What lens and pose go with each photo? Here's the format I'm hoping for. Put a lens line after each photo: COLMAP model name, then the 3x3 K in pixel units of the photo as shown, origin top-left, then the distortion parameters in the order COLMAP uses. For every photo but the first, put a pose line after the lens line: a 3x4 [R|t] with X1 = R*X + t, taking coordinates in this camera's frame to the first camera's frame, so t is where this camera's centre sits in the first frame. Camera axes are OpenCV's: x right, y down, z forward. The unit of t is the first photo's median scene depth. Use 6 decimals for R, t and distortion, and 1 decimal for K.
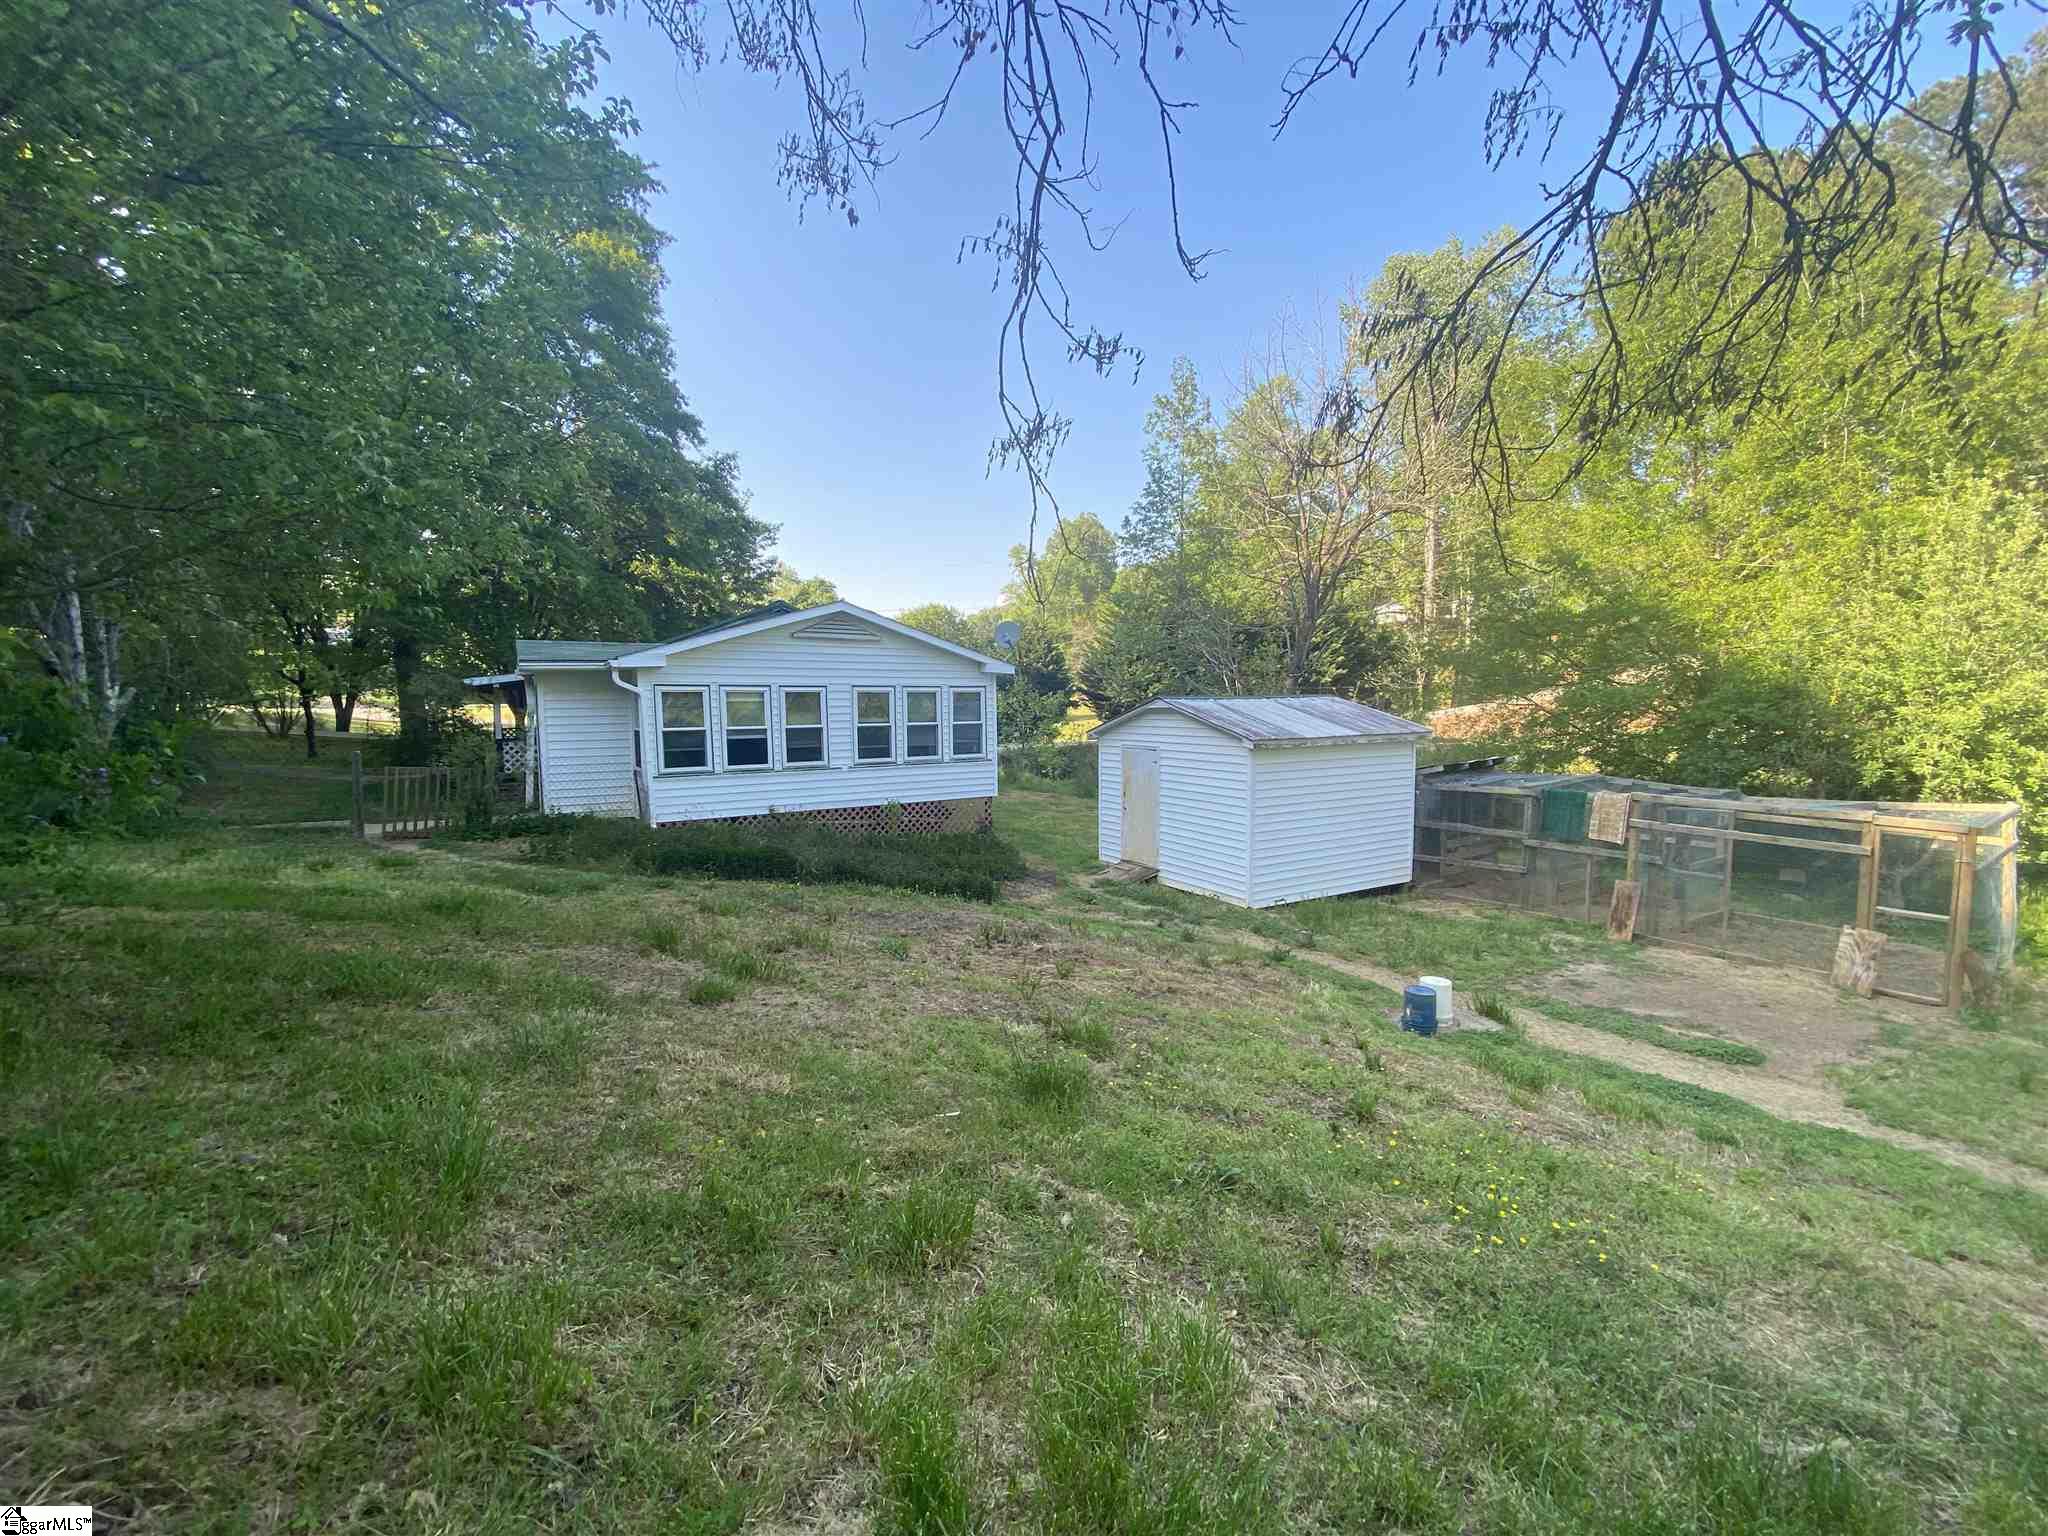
lens RADIAL K [[823.4, 0, 1024.0], [0, 823.4, 768.0], [0, 0, 1]] dist [0.000404, -0.000079]
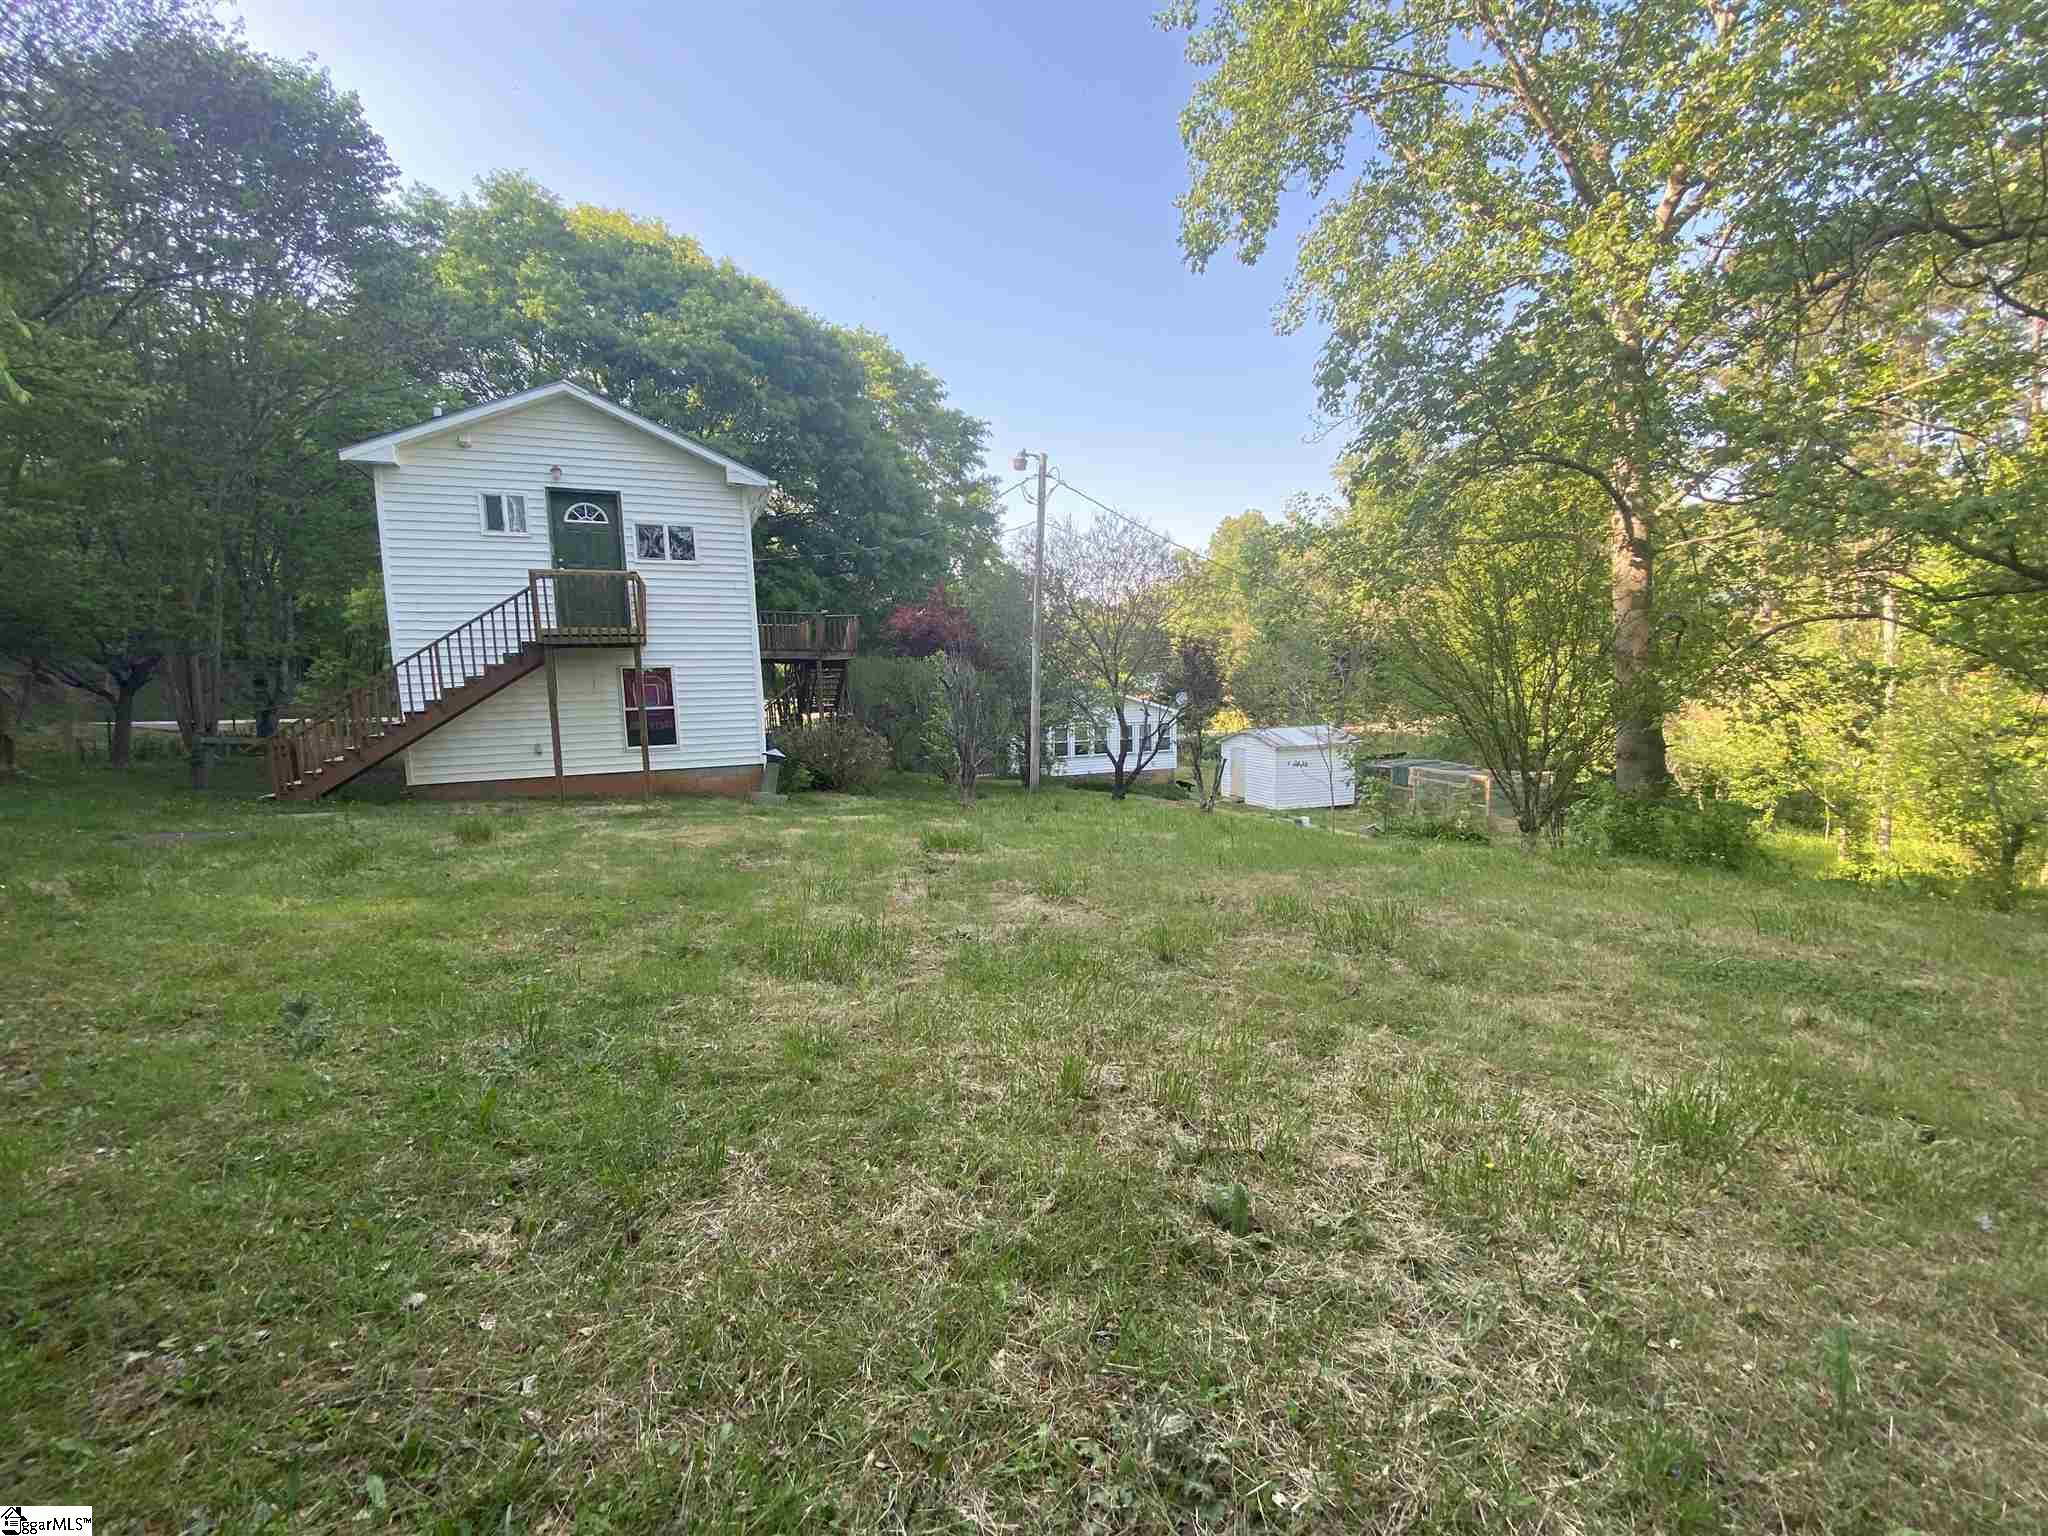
lens RADIAL K [[823.4, 0, 1024.0], [0, 823.4, 768.0], [0, 0, 1]] dist [0.000404, -0.000079]
pose [[0.980344, 0.008027, -0.197132, 0.005720], [-0.000630, 0.999294, 0.037560, -0.048134], [0.197295, -0.036698, 0.979657, -1.351339]]
